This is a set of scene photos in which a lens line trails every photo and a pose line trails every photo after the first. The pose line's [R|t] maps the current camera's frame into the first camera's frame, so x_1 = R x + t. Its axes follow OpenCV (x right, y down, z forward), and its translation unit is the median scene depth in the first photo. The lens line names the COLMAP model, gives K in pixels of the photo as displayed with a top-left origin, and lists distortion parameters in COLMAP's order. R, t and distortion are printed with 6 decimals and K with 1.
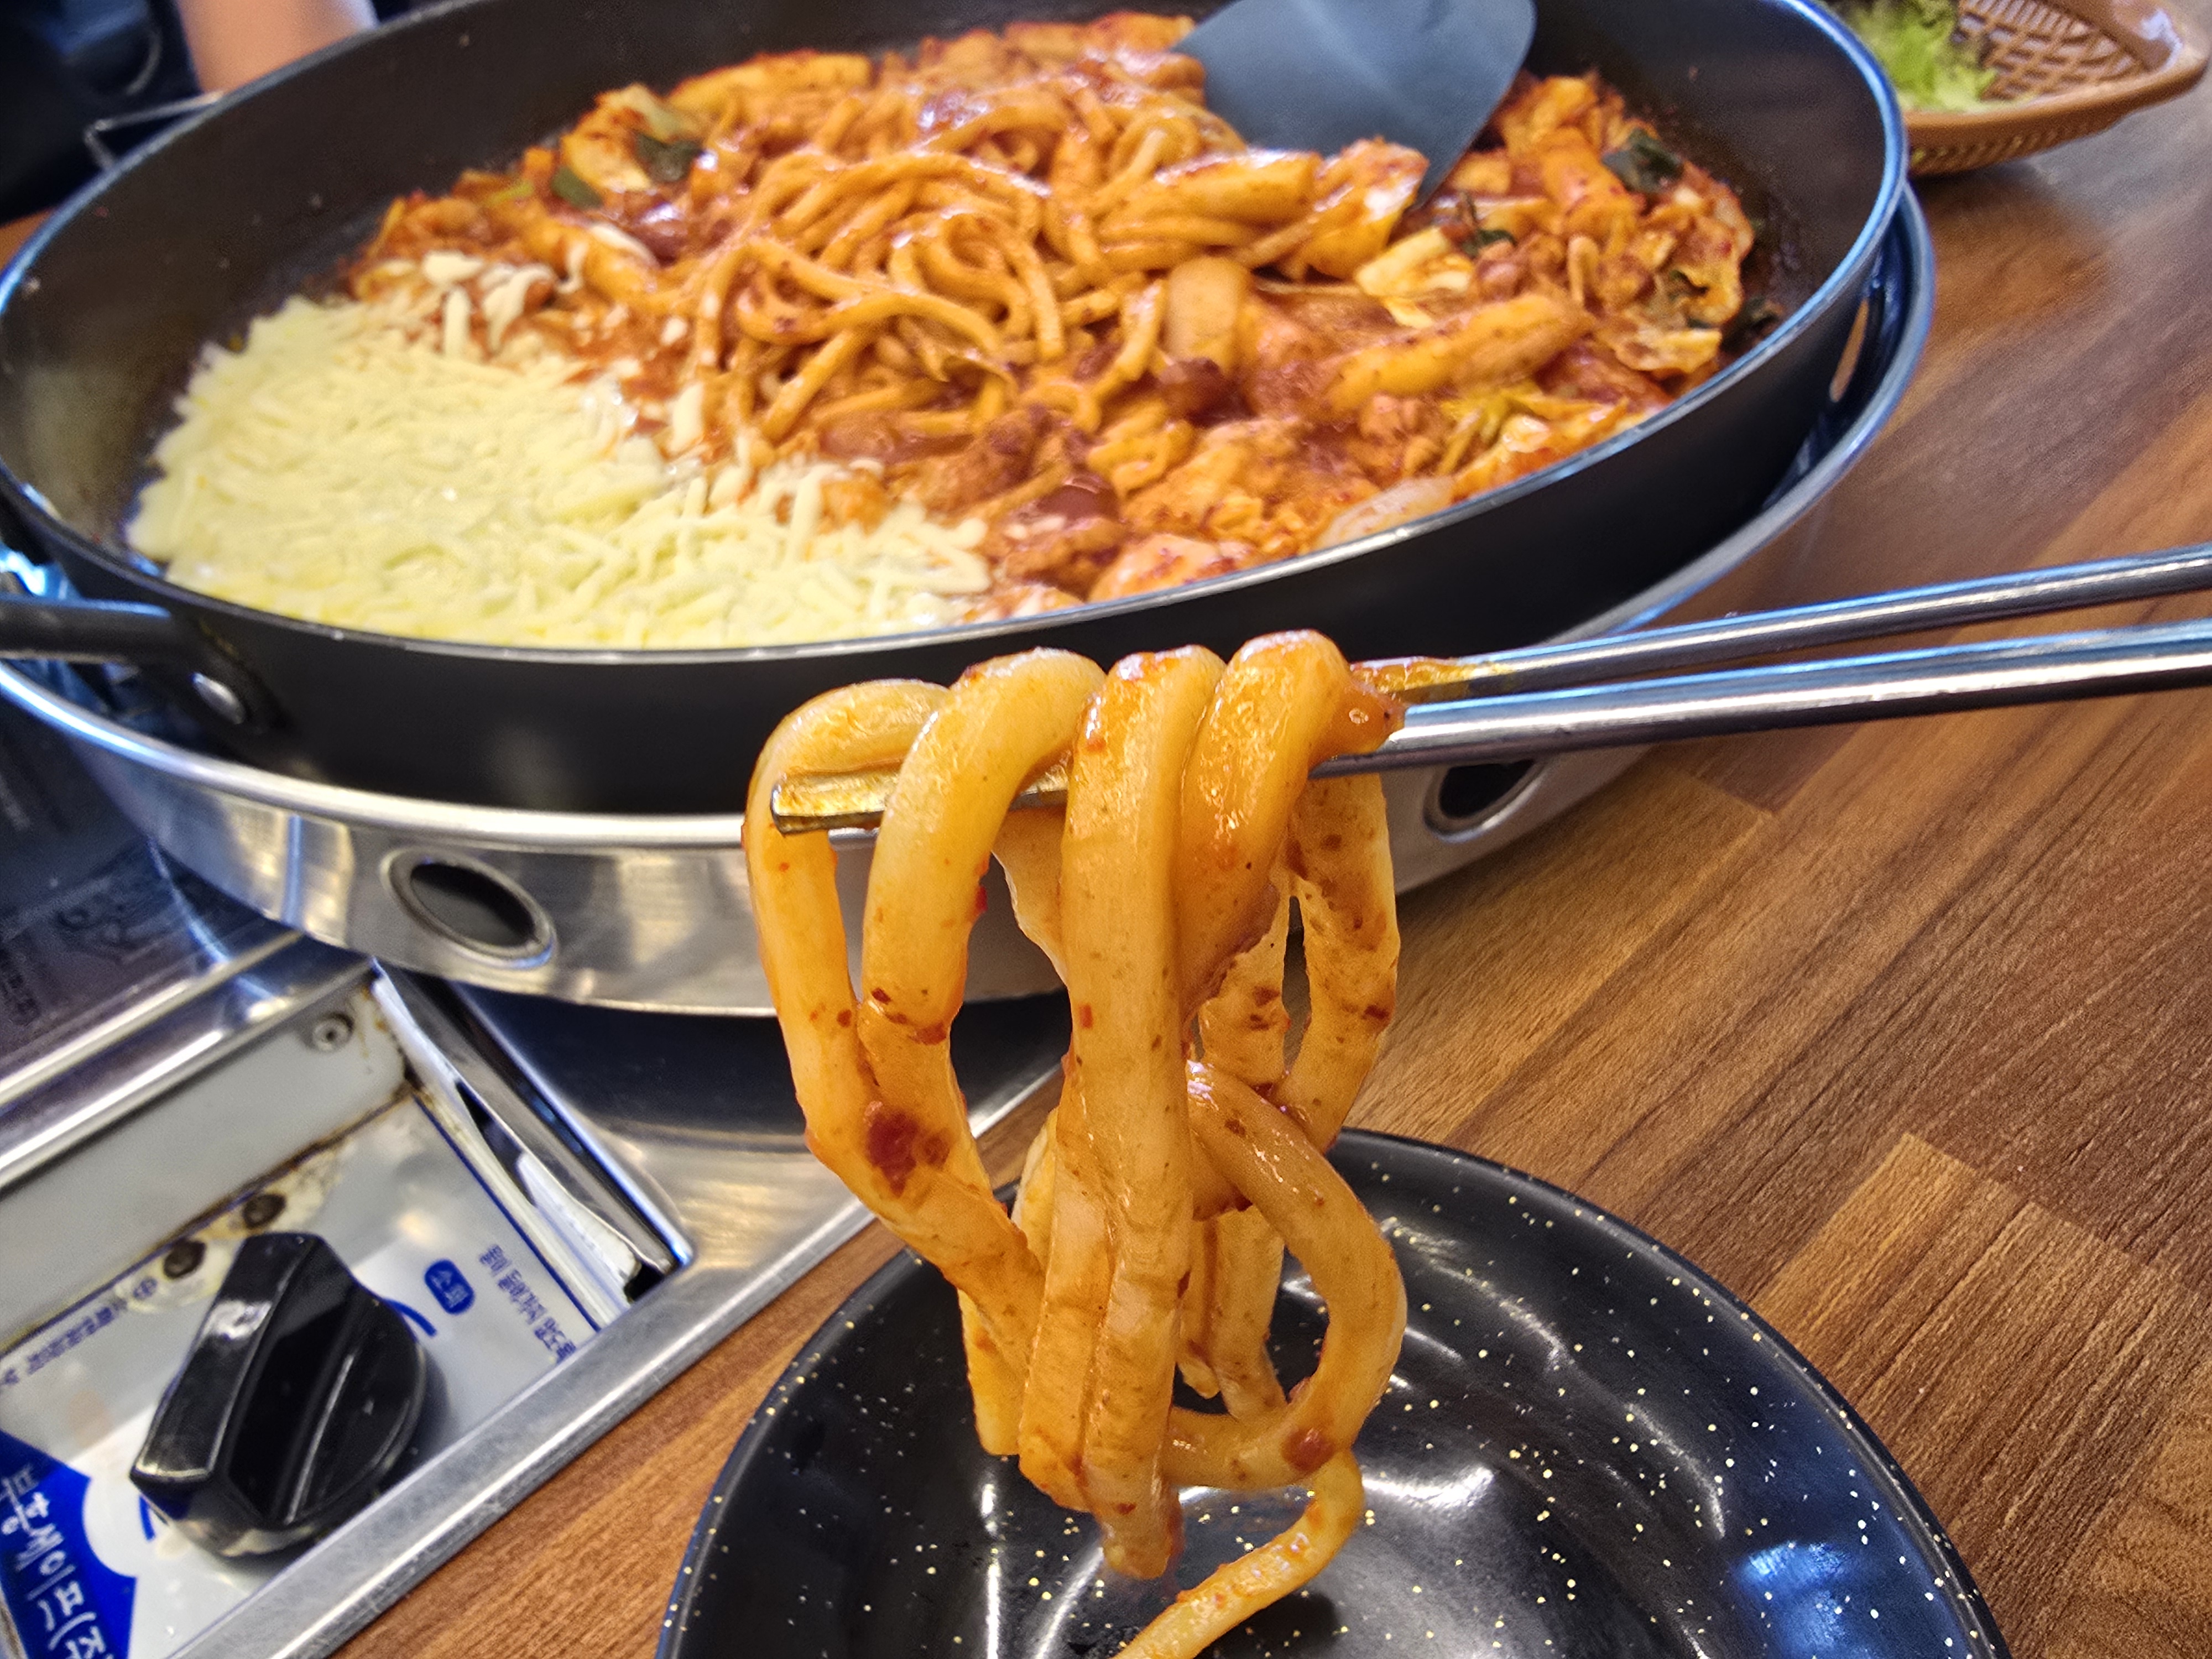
lens RADIAL K [[1684.4, 0, 1094.0], [0, 1684.4, 816.1], [0, 0, 1]] dist [-0.010734, 0.002020]
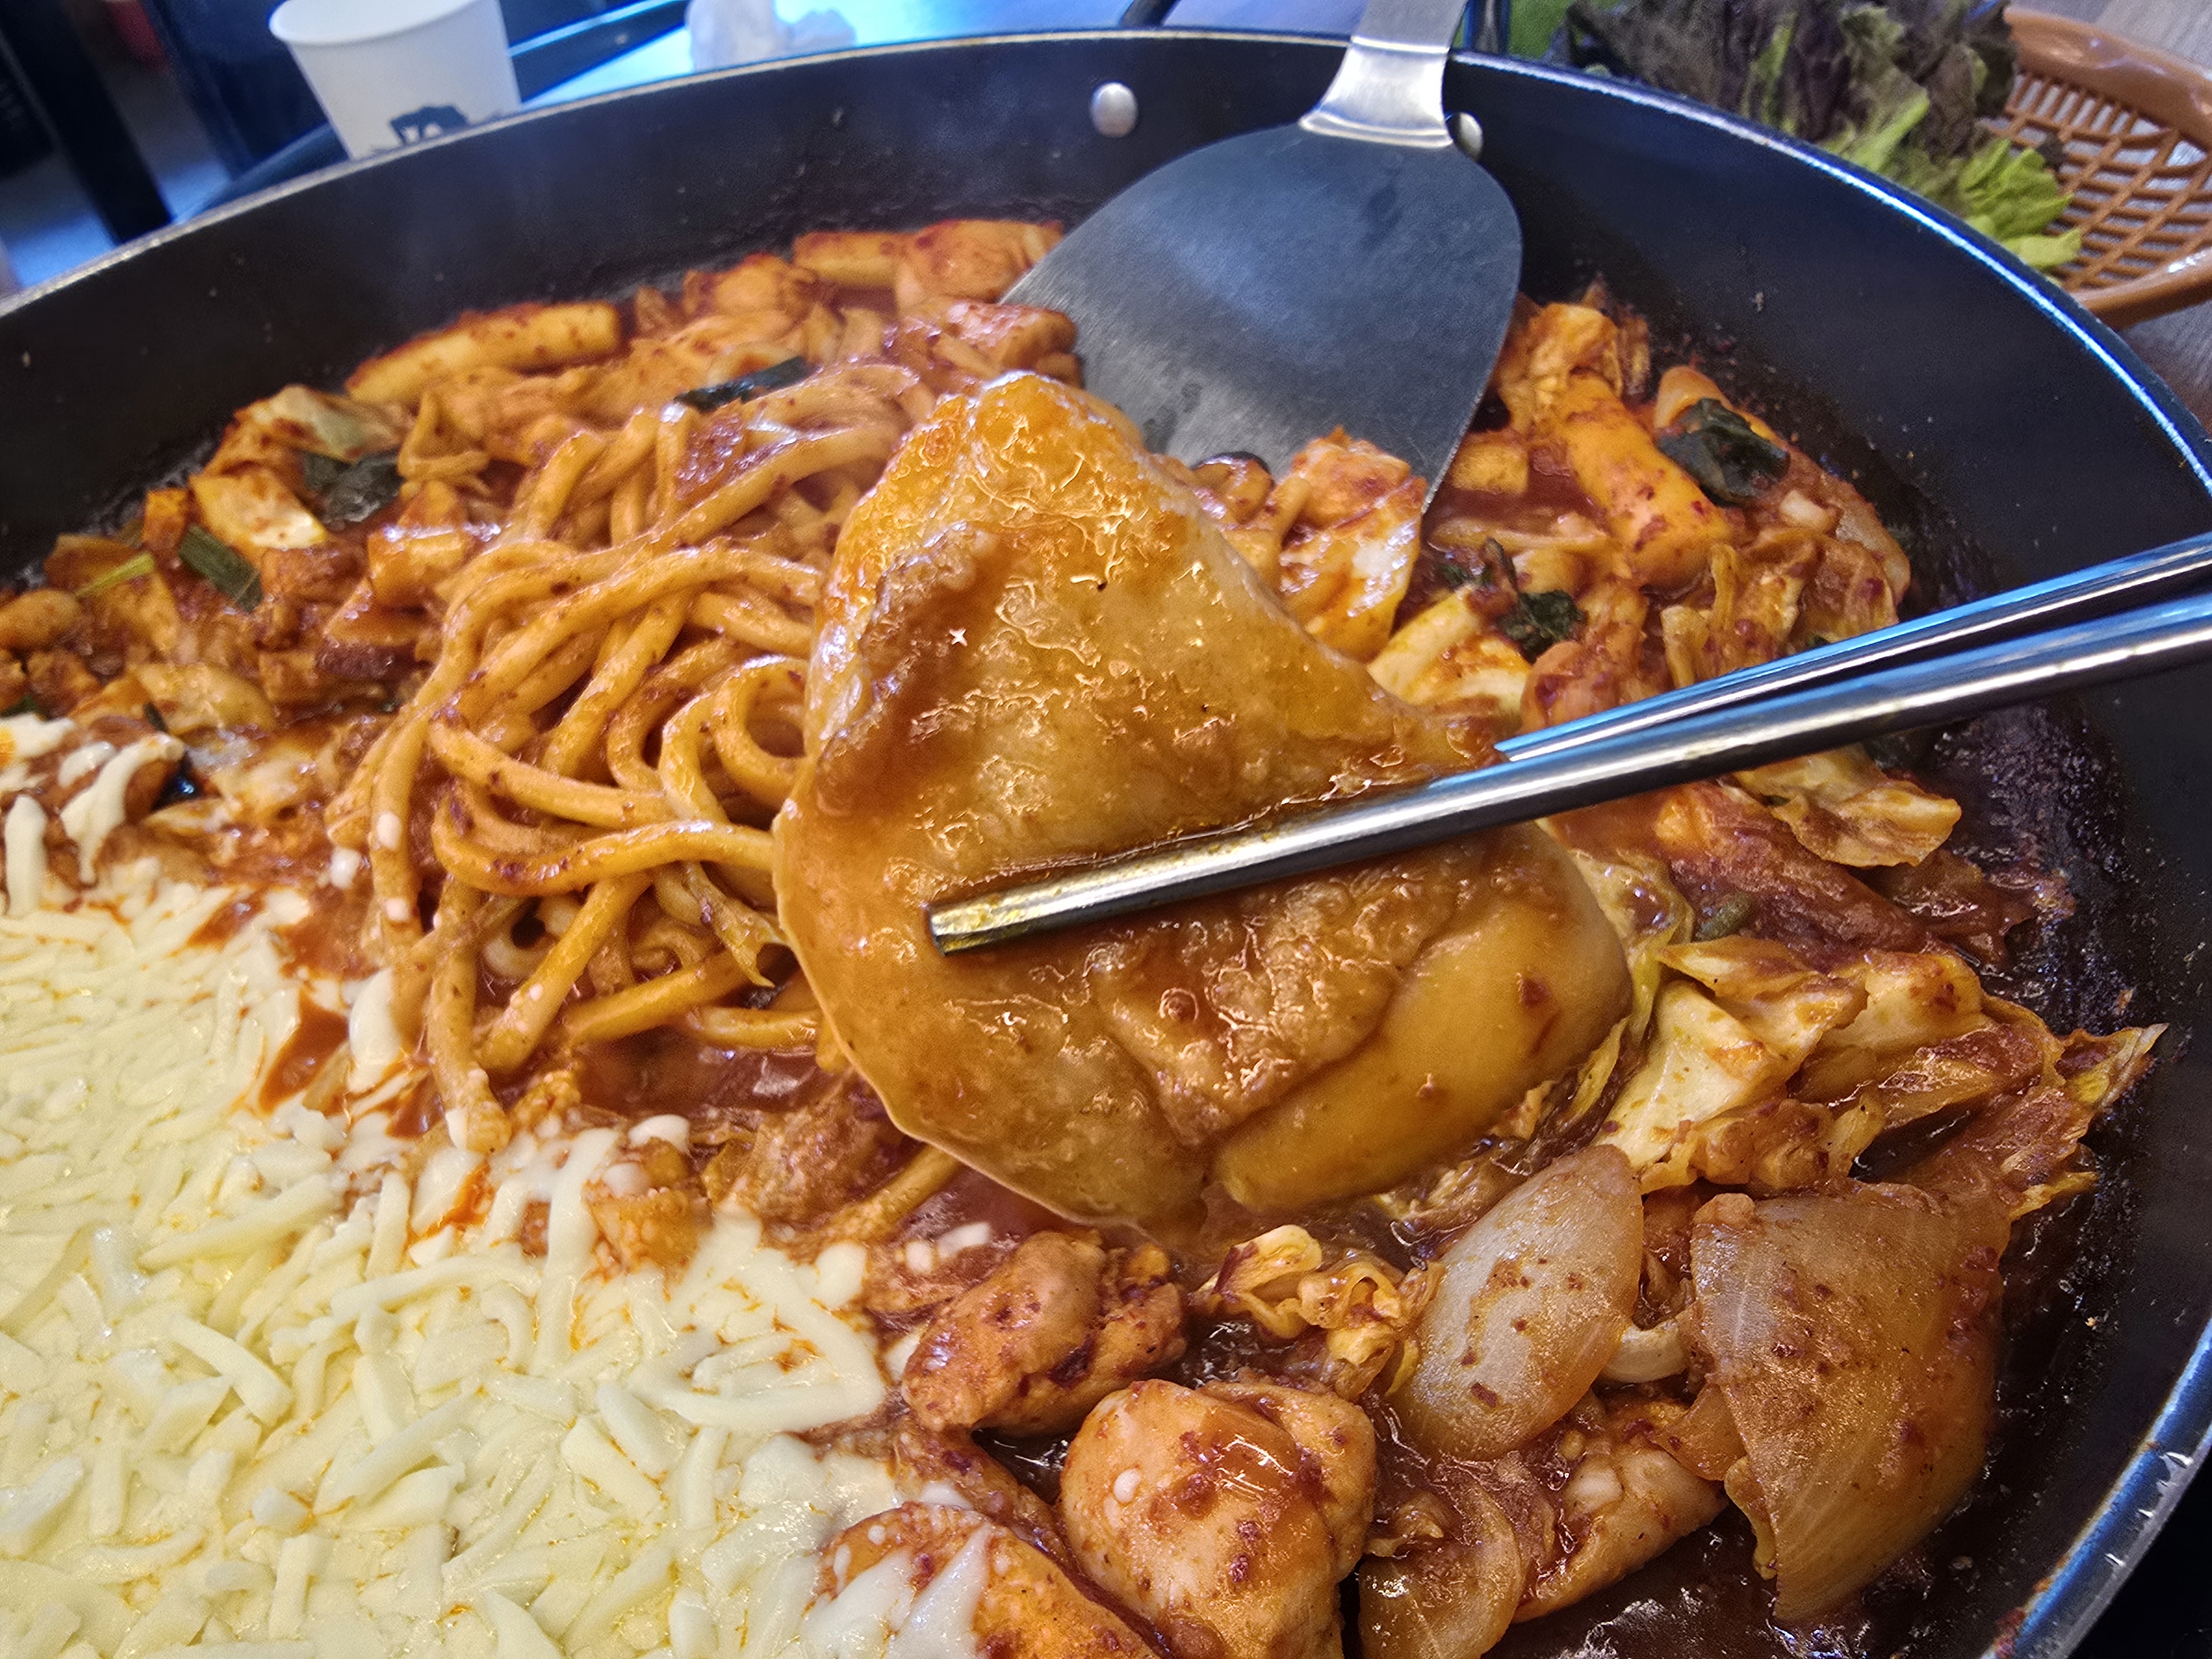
lens RADIAL K [[1684.4, 0, 1104.8], [0, 1684.4, 835.2], [0, 0, 1]] dist [-0.010734, 0.002020]
pose [[0.989572, -0.121592, 0.077217, -0.004280], [0.120640, 0.992553, 0.016888, -0.274570], [-0.078695, -0.007396, 0.996871, 0.317658]]
